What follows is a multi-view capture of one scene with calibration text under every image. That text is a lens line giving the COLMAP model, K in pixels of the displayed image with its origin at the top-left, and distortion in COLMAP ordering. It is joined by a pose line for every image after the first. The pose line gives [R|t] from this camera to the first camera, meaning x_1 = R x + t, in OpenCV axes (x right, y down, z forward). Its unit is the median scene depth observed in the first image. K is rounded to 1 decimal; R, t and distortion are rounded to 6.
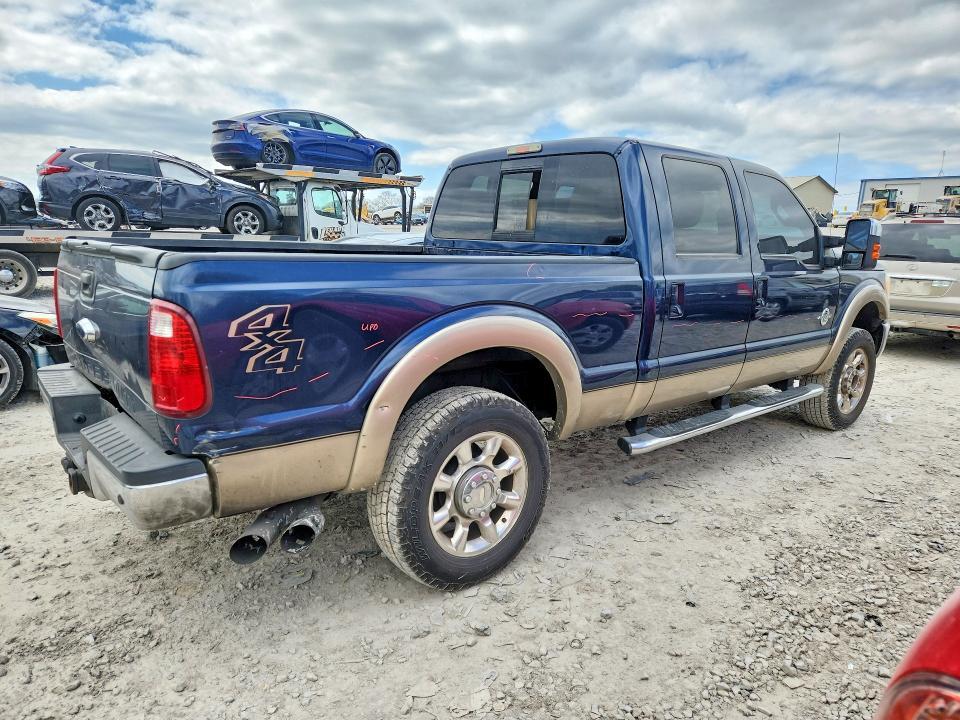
lens RADIAL K [[703.1, 0, 480.0], [0, 703.1, 360.0], [0, 0, 1]] dist [0.102725, -0.107762]
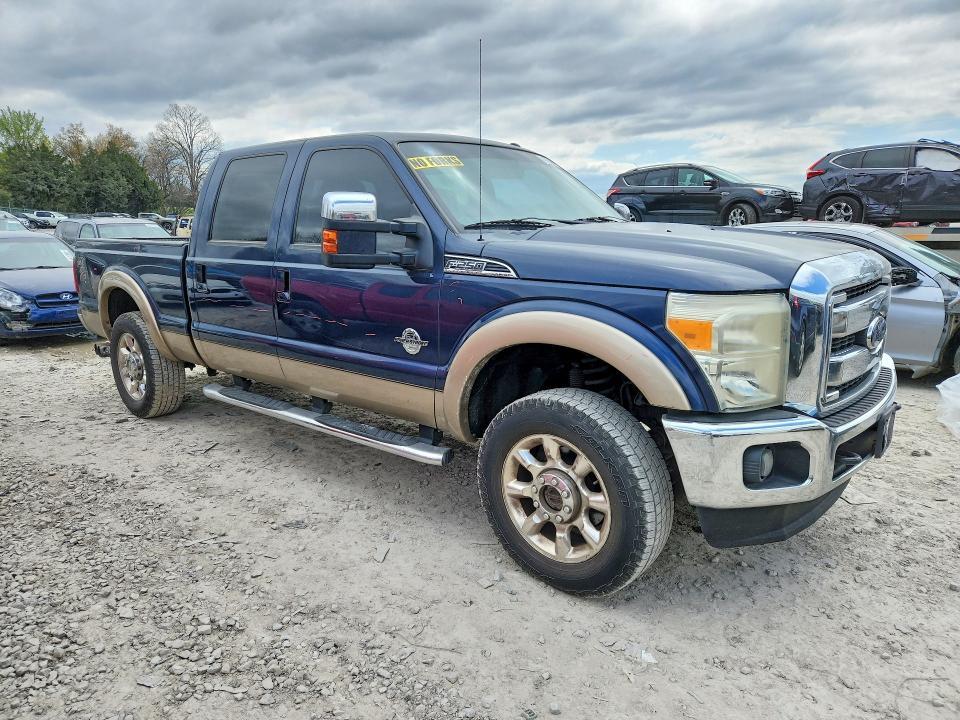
lens RADIAL K [[703.1, 0, 480.0], [0, 703.1, 360.0], [0, 0, 1]] dist [0.102725, -0.107762]
pose [[0.064209, 0.158389, -0.985287, 0.694316], [-0.157752, 0.976521, 0.146699, -0.094004], [0.985389, 0.146012, 0.087688, 0.616772]]
